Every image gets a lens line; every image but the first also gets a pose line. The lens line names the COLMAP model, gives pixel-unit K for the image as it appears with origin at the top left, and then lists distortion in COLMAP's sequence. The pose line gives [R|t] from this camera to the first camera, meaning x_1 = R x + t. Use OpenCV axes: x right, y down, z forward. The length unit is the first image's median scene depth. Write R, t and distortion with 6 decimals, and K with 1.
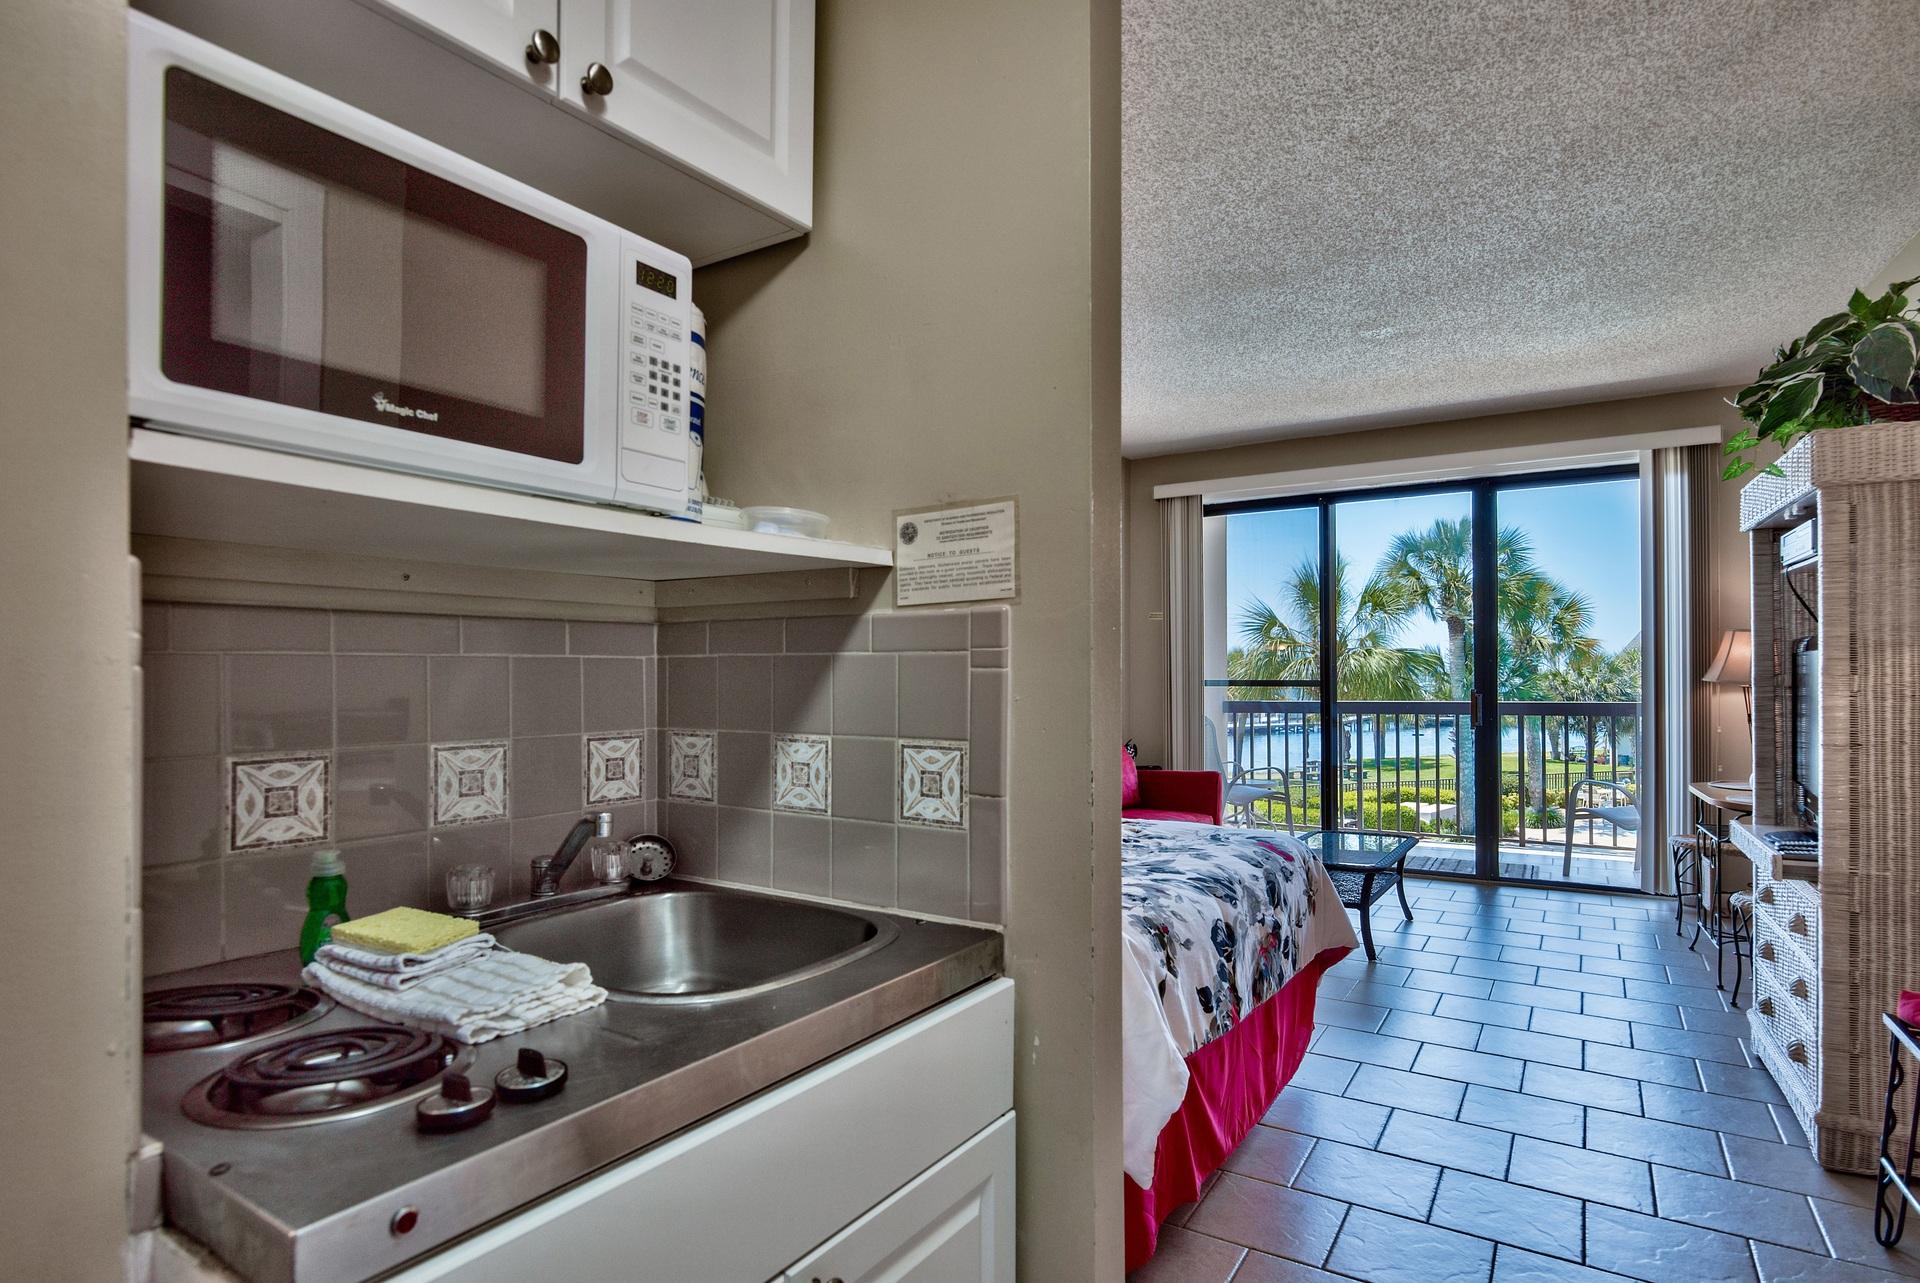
lens RADIAL K [[1001.8, 0, 986.9], [0, 1001.8, 698.1], [0, 0, 1]] dist [0.002804, -0.000276]
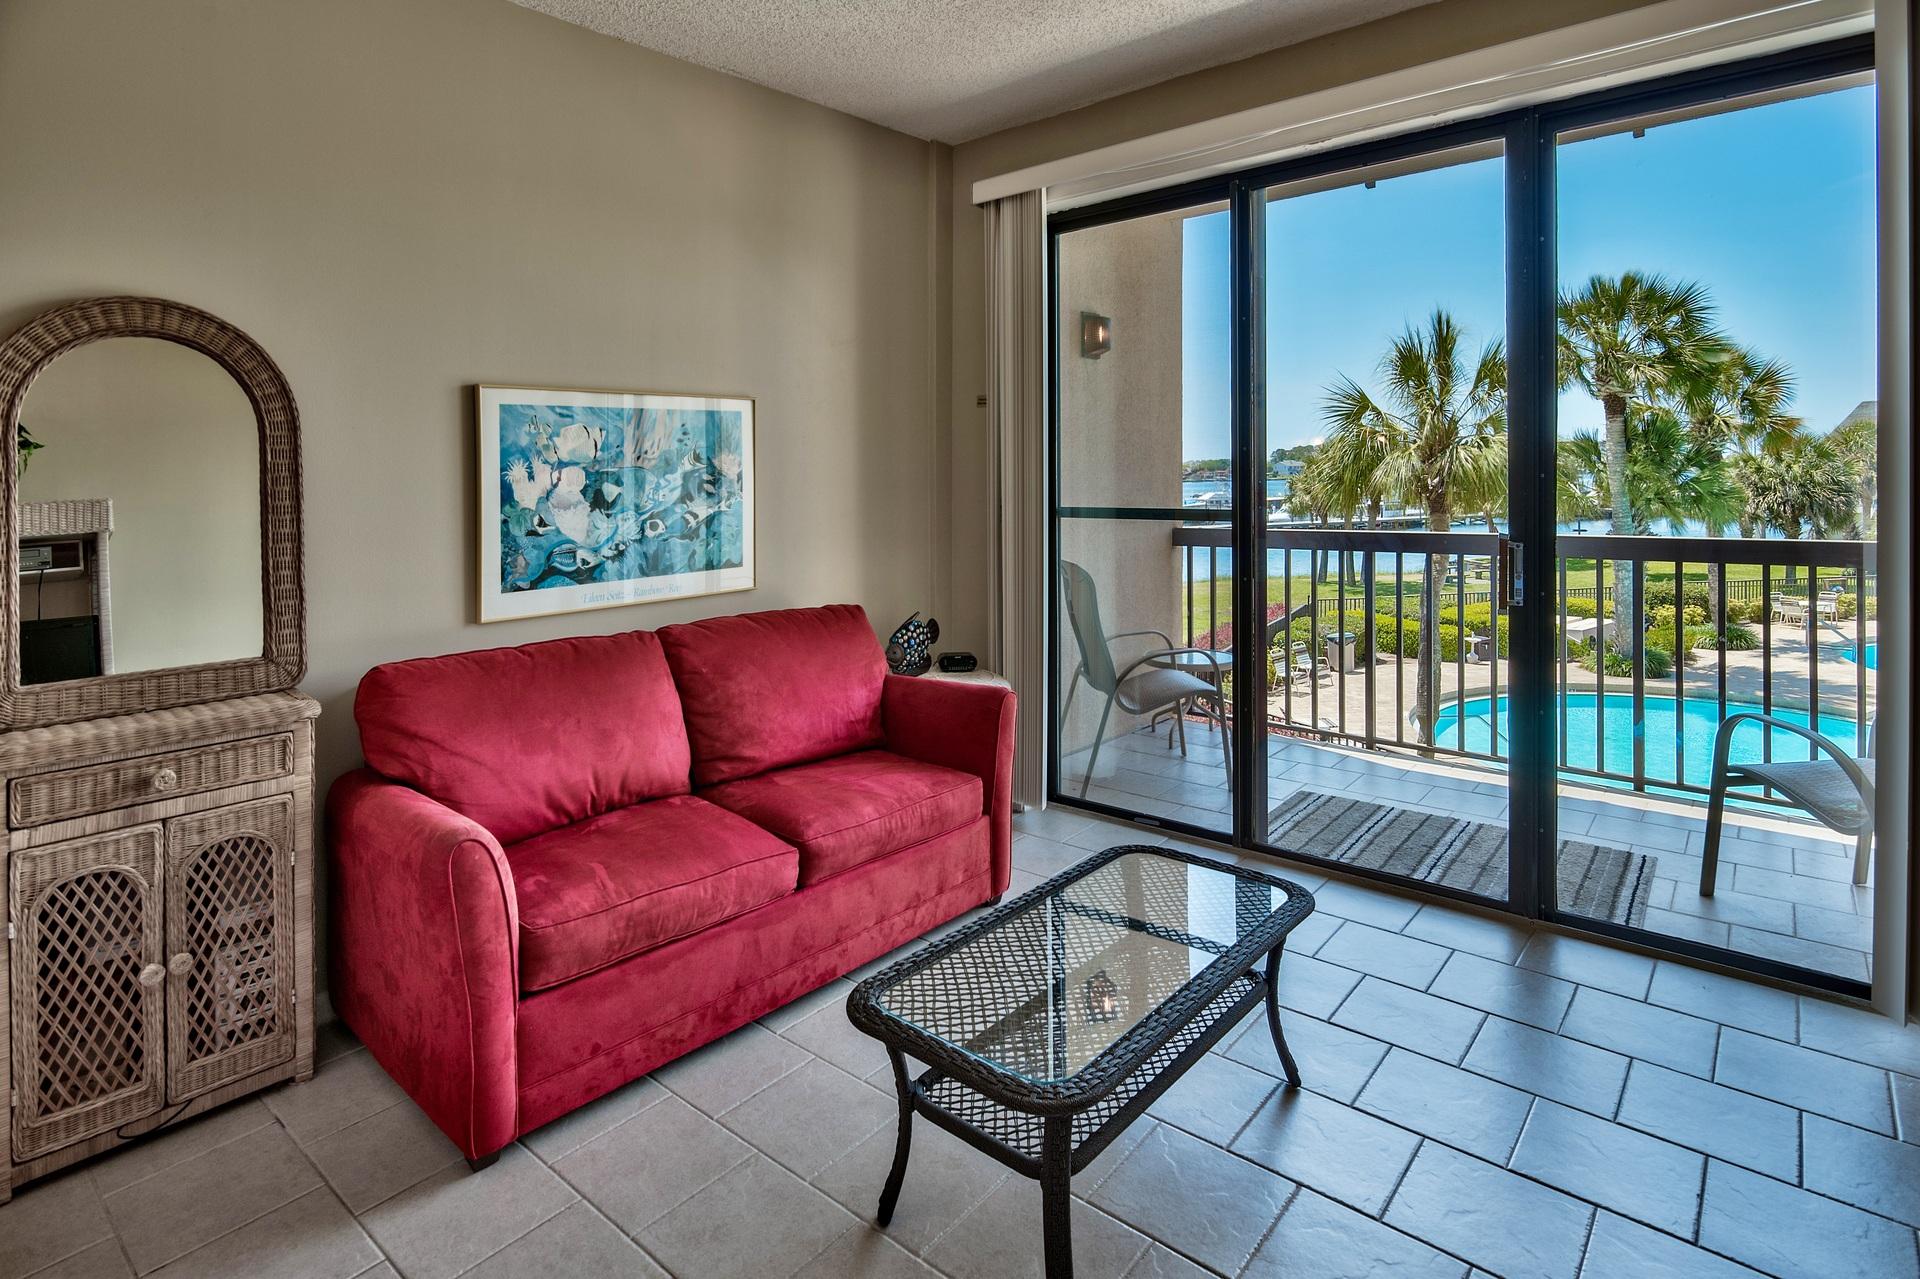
lens RADIAL K [[1005.4, 0, 983.2], [0, 1005.4, 505.7], [0, 0, 1]] dist [-0.002136, 0.000442]
pose [[0.990499, -0.005232, -0.137422, 0.248804], [0.007769, 0.999809, 0.017931, -0.030013], [0.137302, -0.018828, 0.990350, 0.391275]]
